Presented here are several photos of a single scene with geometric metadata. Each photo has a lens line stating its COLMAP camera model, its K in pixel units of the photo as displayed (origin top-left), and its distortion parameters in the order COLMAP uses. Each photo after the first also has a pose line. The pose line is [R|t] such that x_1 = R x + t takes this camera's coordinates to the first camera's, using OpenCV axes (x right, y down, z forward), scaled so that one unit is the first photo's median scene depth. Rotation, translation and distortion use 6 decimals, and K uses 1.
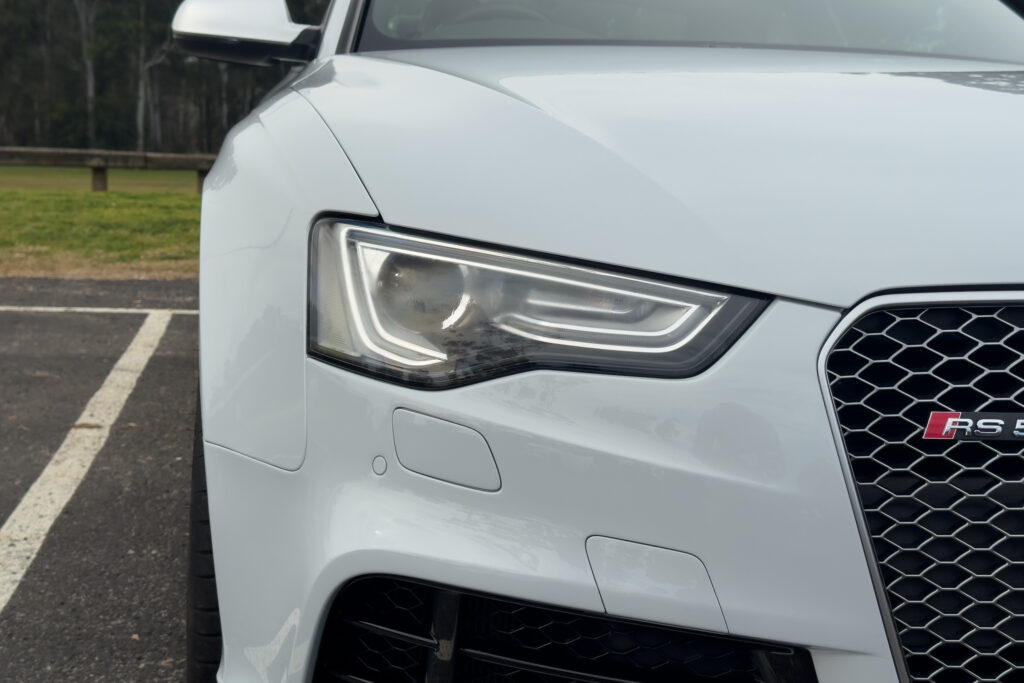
lens RADIAL K [[1425.7, 0, 502.5], [0, 1425.7, 362.1], [0, 0, 1]] dist [0.124834, 0.000000]
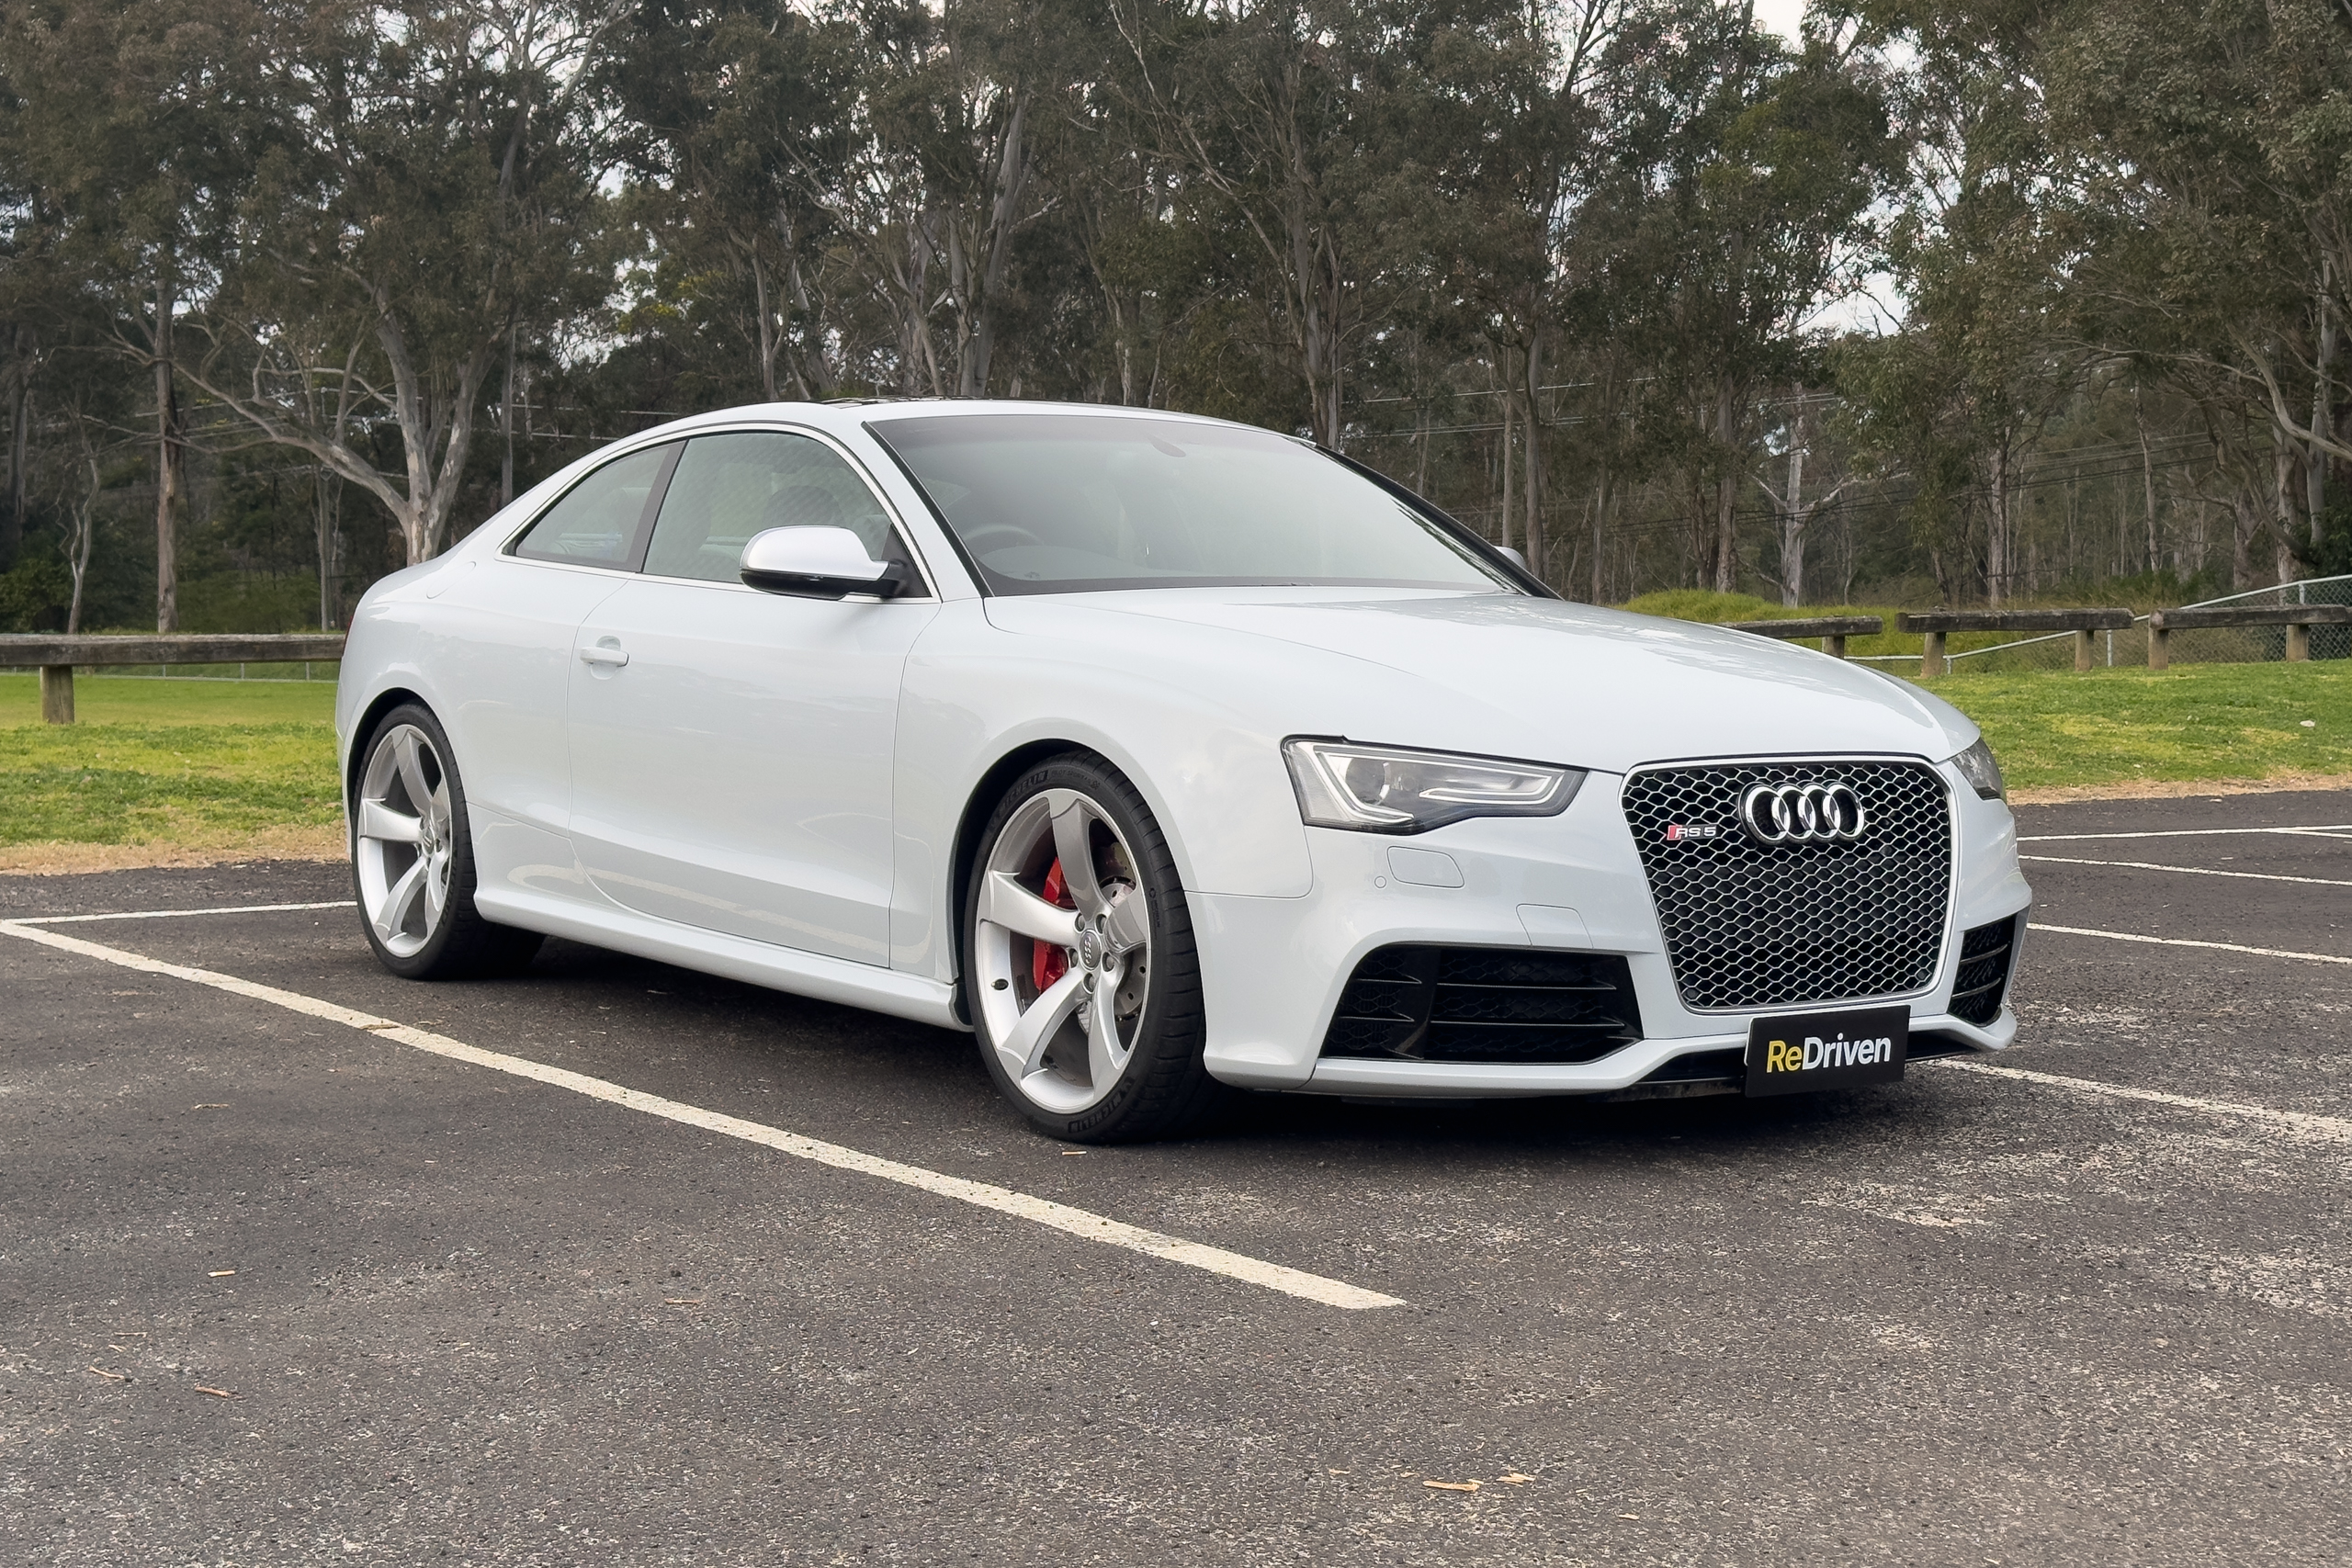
lens RADIAL K [[3274.3, 0, 1176.5], [0, 3274.3, 771.1], [0, 0, 1]] dist [0.124834, 0.000000]
pose [[0.893441, -0.048798, 0.446521, -2.130506], [0.086246, 0.994222, -0.063915, 0.176935], [-0.440822, 0.095615, 0.892487, -2.484891]]
